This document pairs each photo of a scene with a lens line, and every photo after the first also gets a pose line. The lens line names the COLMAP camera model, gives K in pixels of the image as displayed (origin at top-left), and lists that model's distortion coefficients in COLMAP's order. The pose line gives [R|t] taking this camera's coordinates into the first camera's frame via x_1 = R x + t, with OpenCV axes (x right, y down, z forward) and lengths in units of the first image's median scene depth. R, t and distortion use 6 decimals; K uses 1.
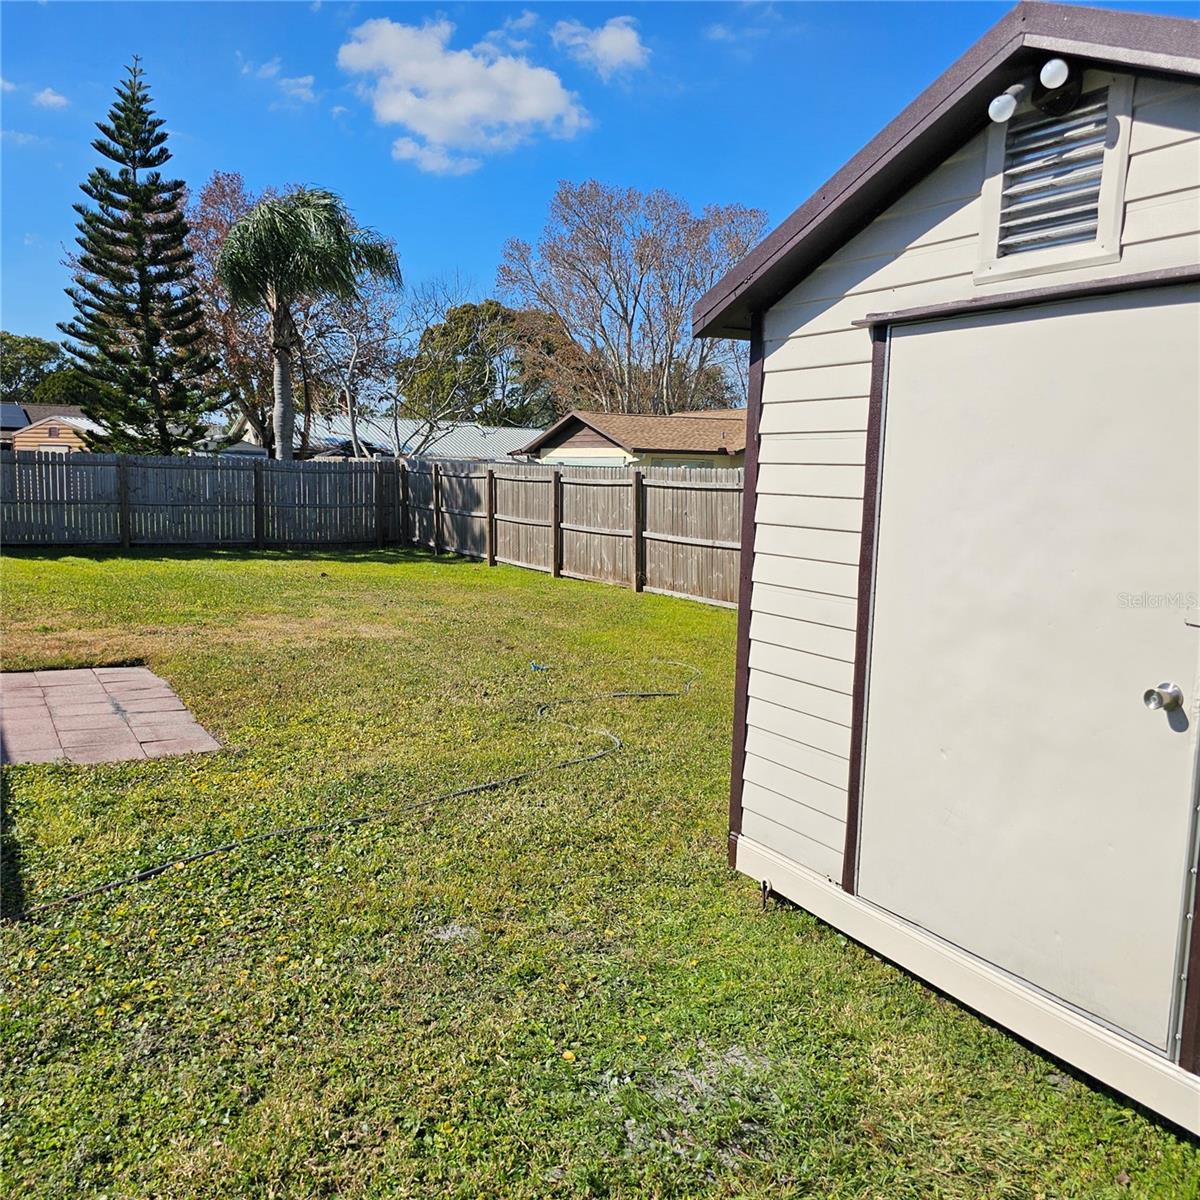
lens RADIAL K [[1071.7, 0, 604.1], [0, 1071.7, 601.3], [0, 0, 1]] dist [0.074530, -0.091562]
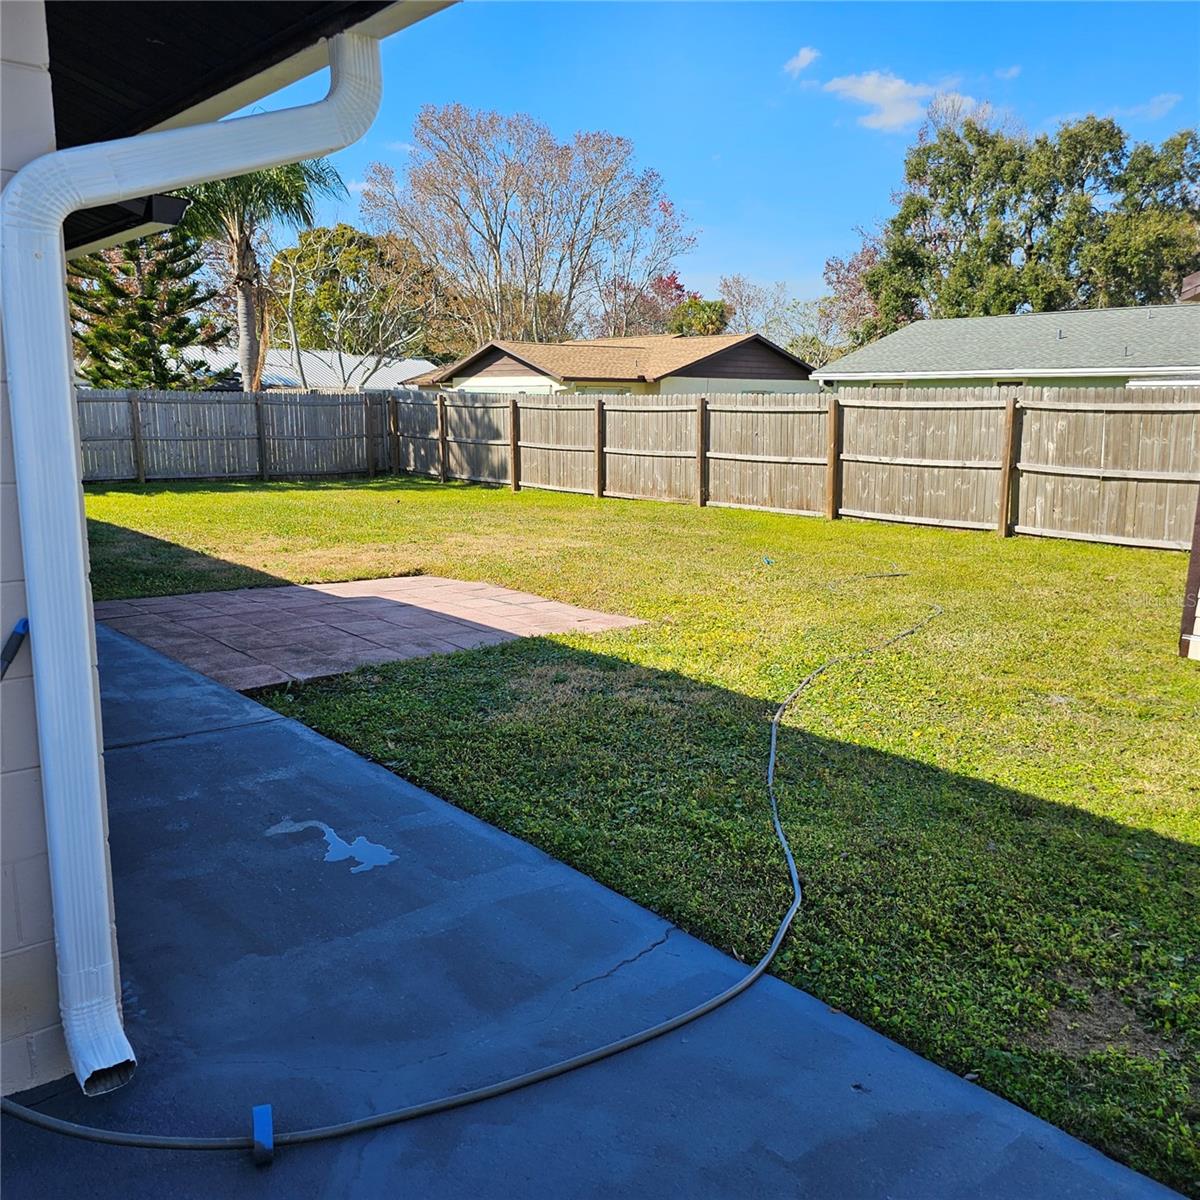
lens RADIAL K [[1071.7, 0, 578.3], [0, 1071.7, 613.6], [0, 0, 1]] dist [0.074530, -0.091562]
pose [[0.987263, -0.047679, 0.151786, -0.210127], [0.036044, 0.996262, 0.078499, 0.007824], [-0.154961, -0.072028, 0.985291, -0.076176]]
